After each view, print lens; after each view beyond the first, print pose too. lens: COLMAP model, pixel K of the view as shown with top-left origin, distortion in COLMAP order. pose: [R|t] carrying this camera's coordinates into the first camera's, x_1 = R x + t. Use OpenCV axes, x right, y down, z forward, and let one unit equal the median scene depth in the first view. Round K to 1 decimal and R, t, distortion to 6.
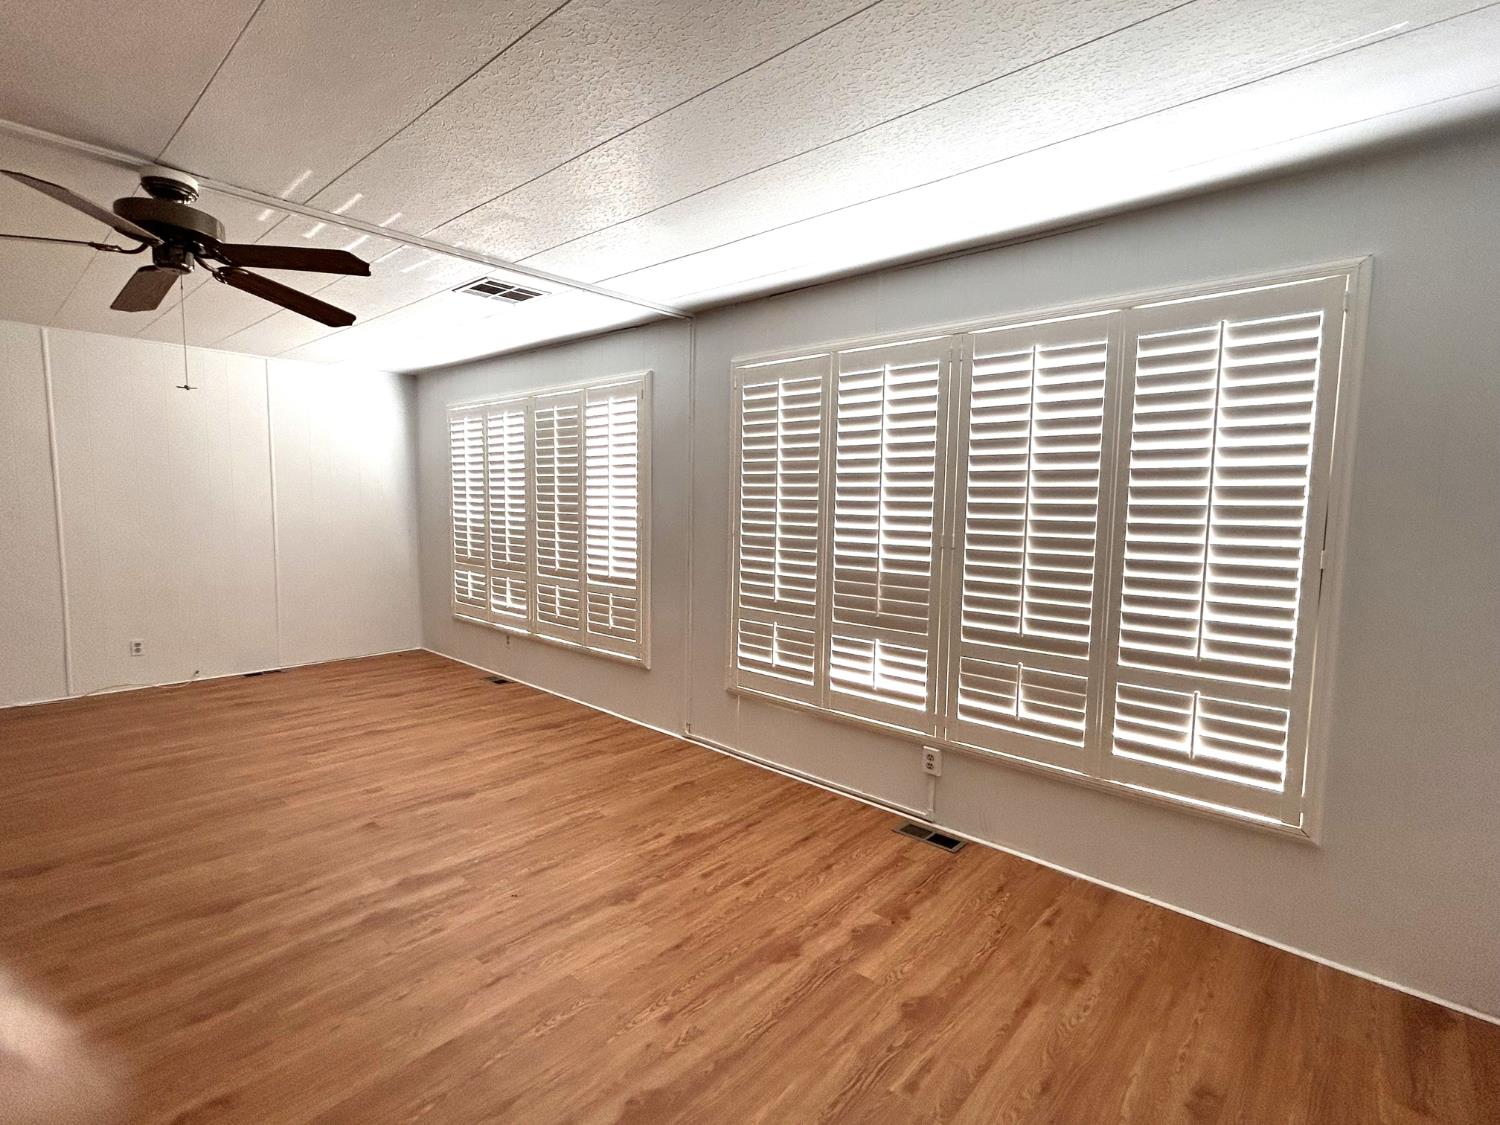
lens RADIAL K [[721.8, 0, 746.7], [0, 721.8, 563.8], [0, 0, 1]] dist [0.005370, 0.001071]
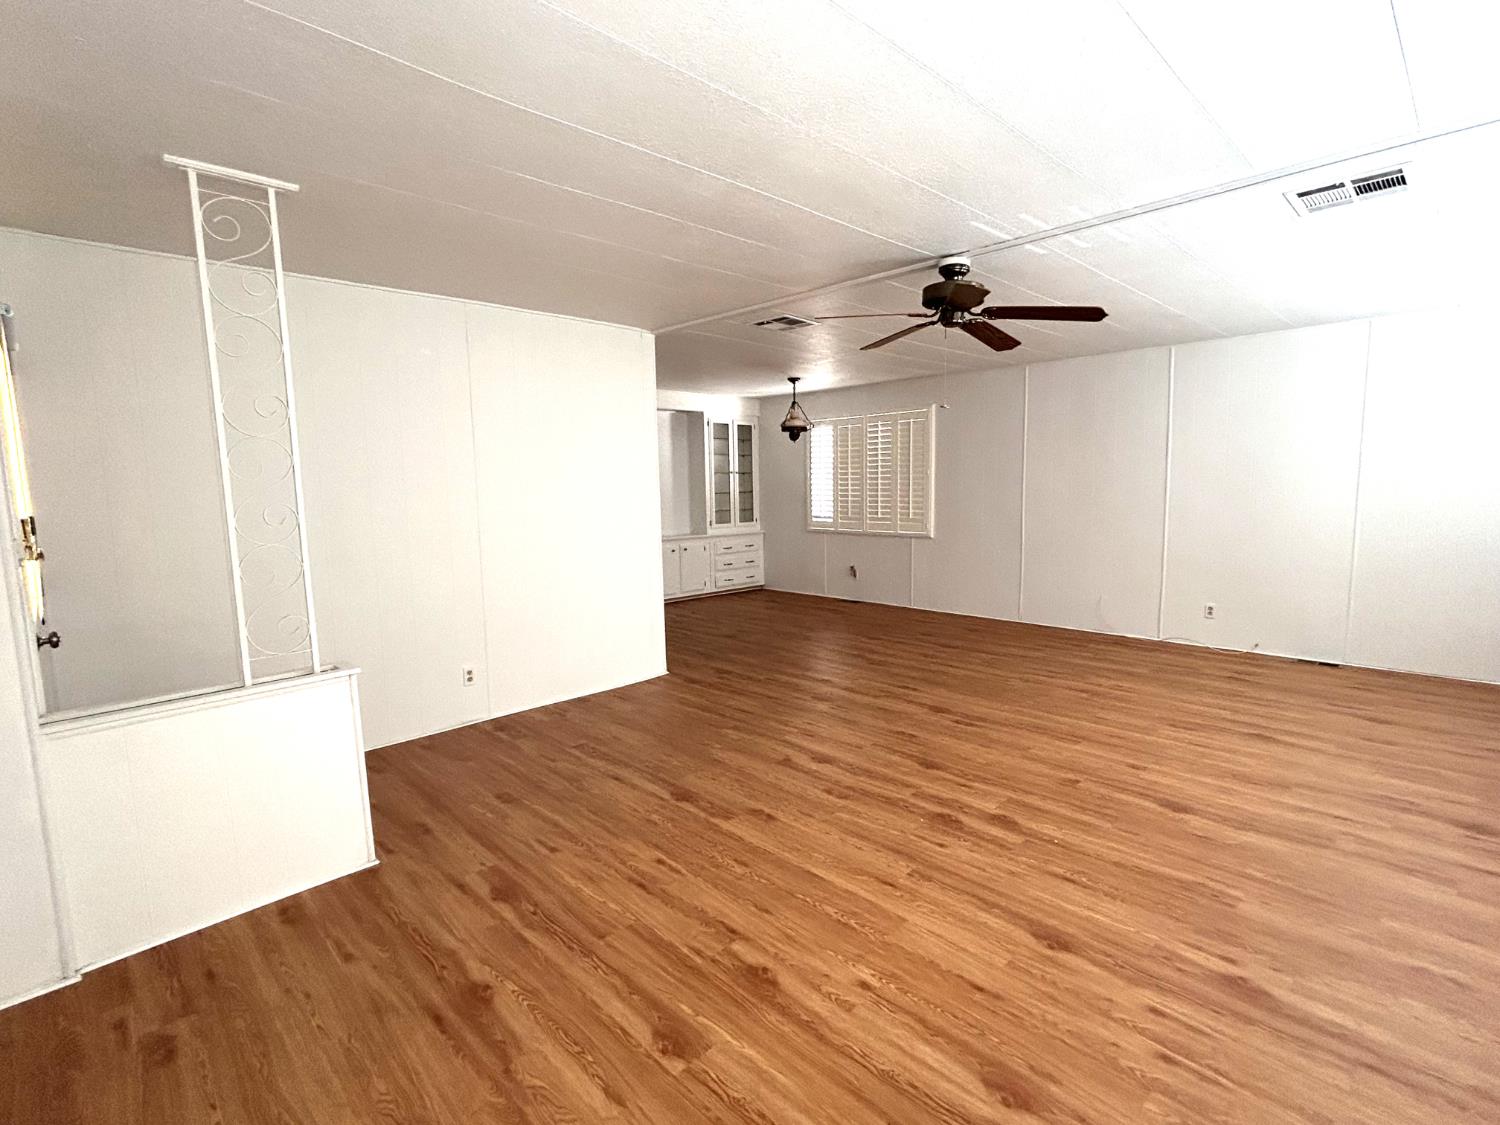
lens RADIAL K [[721.8, 0, 746.7], [0, 721.8, 563.8], [0, 0, 1]] dist [0.005370, 0.001071]
pose [[-0.061134, 0.097690, -0.993337, 0.509221], [-0.071368, 0.992224, 0.101973, -0.034820], [0.995575, 0.077127, -0.053687, 0.498719]]
